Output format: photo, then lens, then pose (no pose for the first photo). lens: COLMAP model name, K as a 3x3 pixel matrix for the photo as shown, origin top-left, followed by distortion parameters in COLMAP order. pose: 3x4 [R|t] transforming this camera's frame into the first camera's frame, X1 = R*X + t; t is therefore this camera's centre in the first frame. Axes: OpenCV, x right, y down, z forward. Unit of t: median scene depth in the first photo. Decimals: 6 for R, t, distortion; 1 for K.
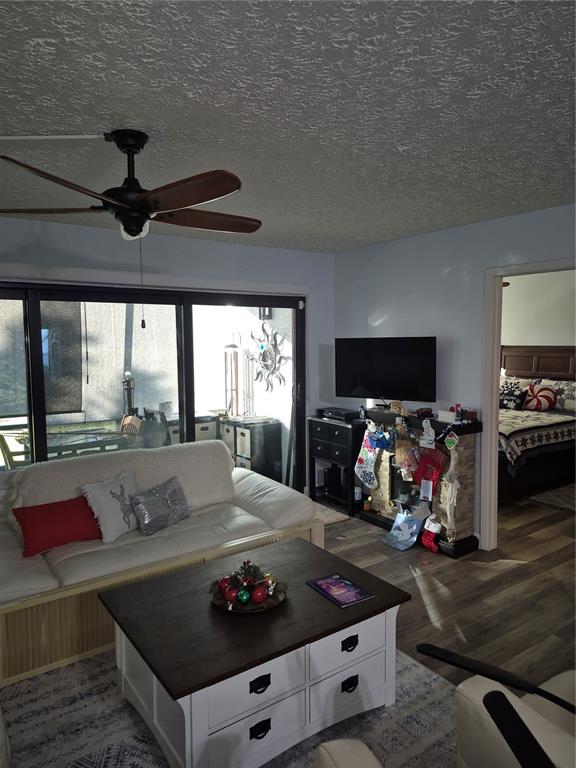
lens RADIAL K [[528.4, 0, 294.3], [0, 528.4, 385.0], [0, 0, 1]] dist [0.055225, -0.012670]
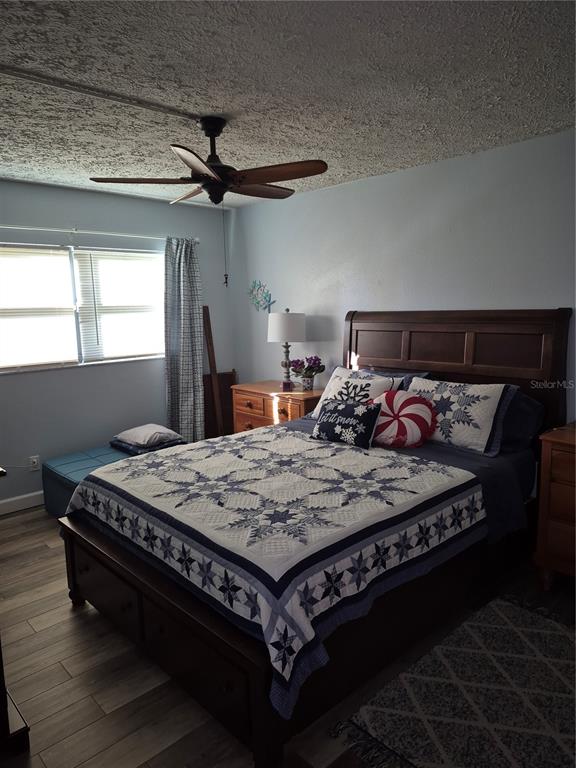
lens RADIAL K [[528.4, 0, 285.0], [0, 528.4, 386.2], [0, 0, 1]] dist [0.055225, -0.012670]
pose [[0.991432, -0.026869, 0.127832, 0.291541], [0.018907, 0.997828, 0.063098, -0.038592], [-0.129250, -0.060140, 0.989787, 0.539529]]
